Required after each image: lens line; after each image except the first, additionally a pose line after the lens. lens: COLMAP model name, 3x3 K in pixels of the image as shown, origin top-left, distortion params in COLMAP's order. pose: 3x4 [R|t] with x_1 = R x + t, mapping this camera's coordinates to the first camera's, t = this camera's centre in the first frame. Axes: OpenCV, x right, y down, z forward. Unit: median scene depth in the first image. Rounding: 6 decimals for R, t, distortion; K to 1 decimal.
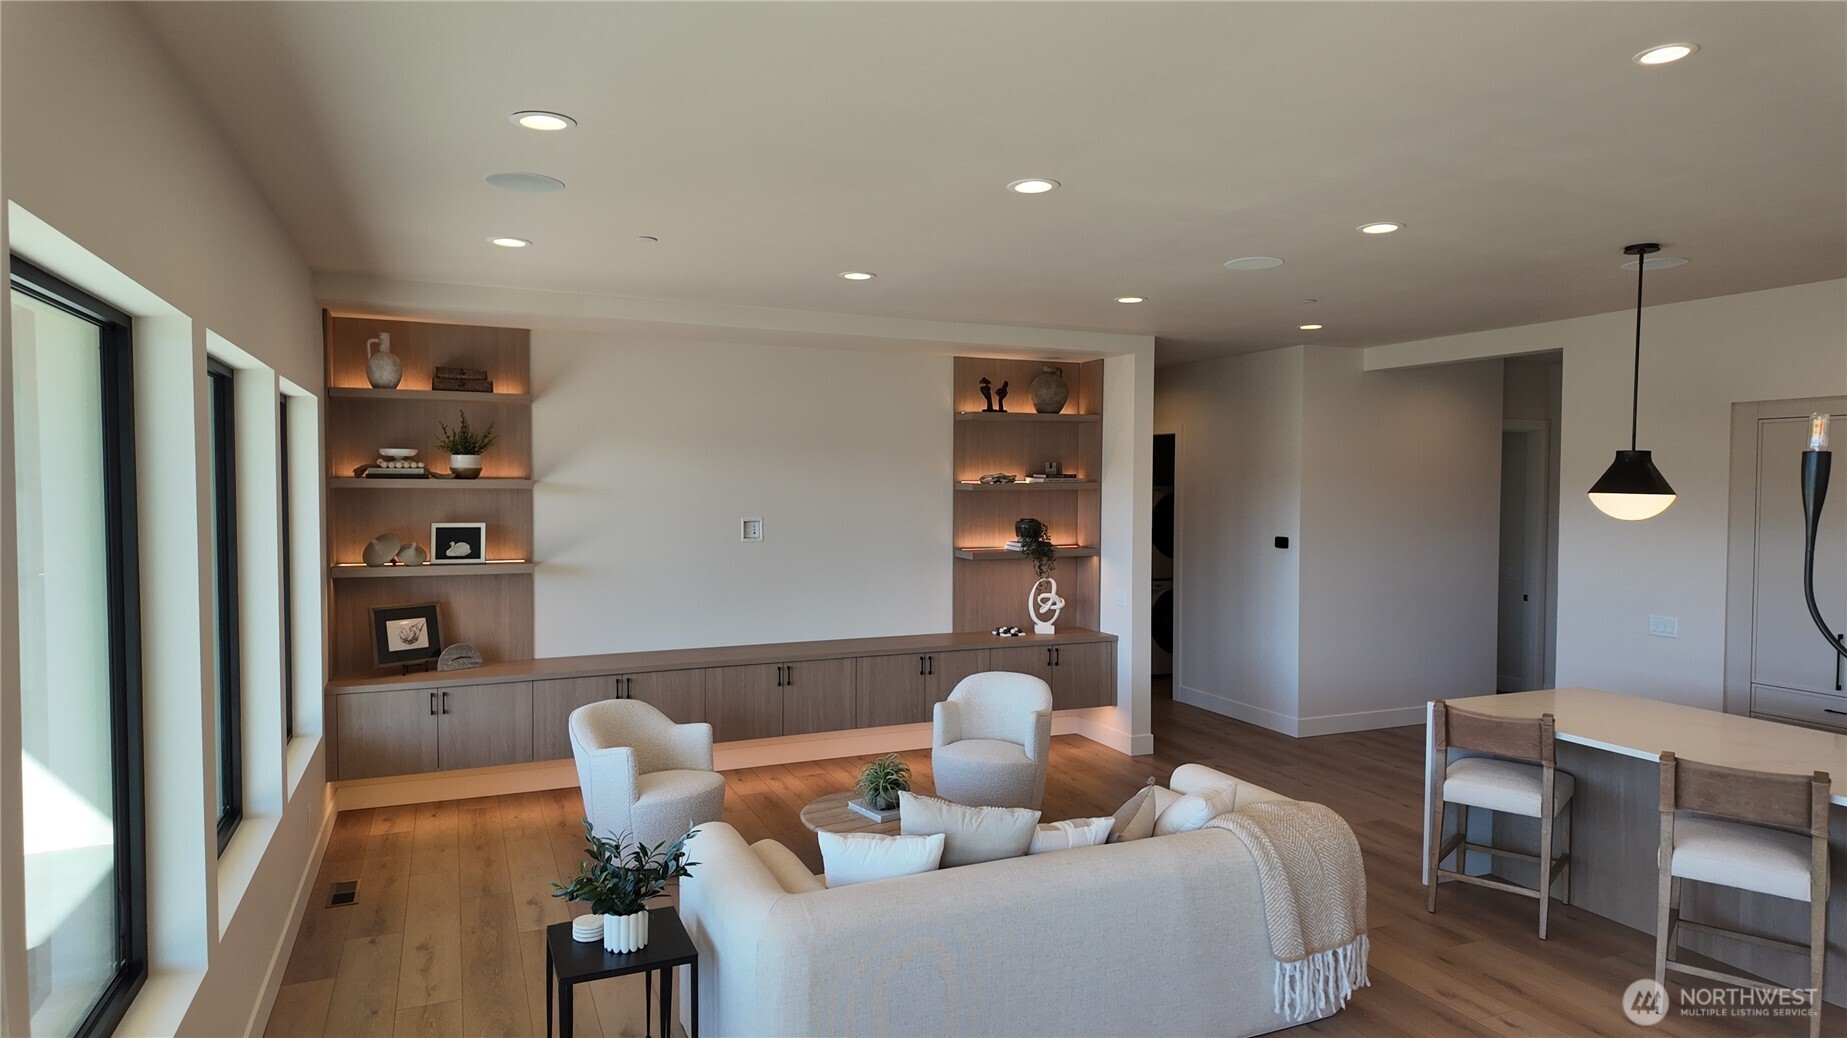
lens RADIAL K [[1080.7, 0, 930.6], [0, 1080.7, 519.0], [0, 0, 1]] dist [0.078694, 0.000262]
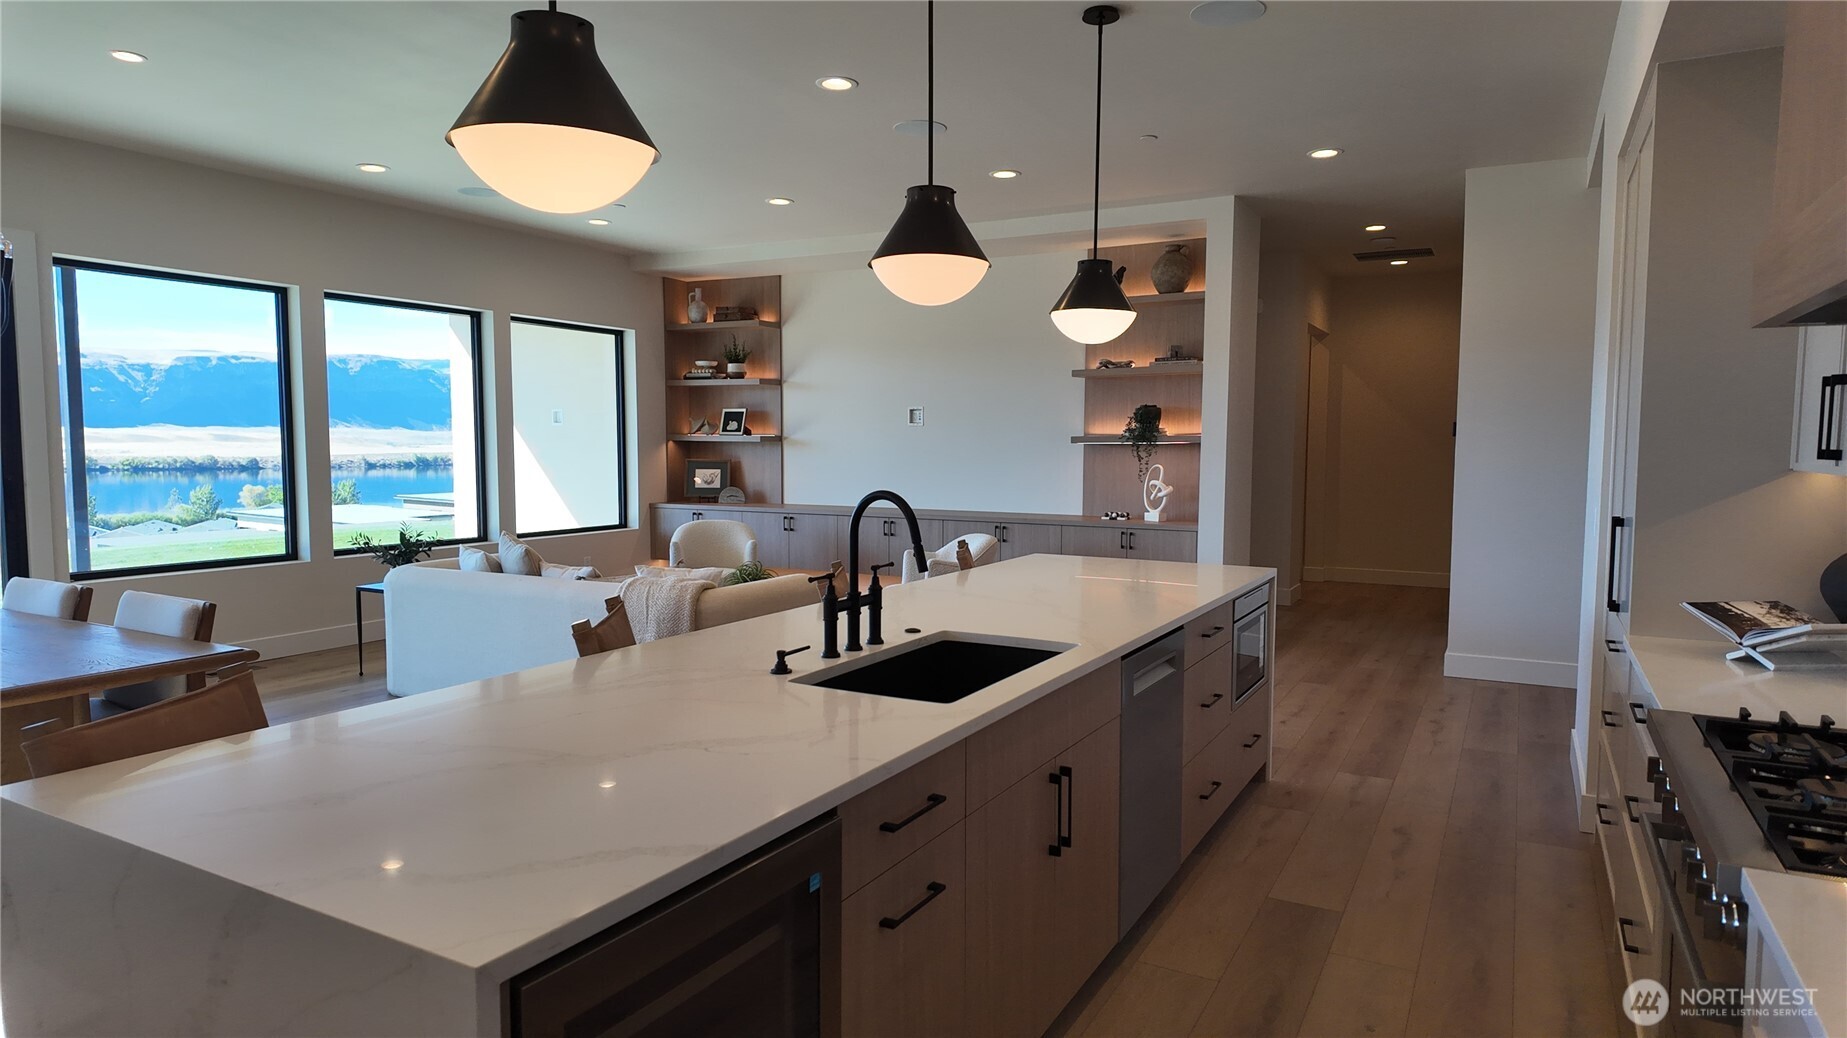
lens RADIAL K [[1080.7, 0, 930.6], [0, 1080.7, 519.0], [0, 0, 1]] dist [0.078694, 0.000262]
pose [[0.606007, 0.054312, -0.793603, 0.908072], [-0.028985, 0.998511, 0.046203, 0.076421], [0.794931, -0.004997, 0.606679, 0.285438]]
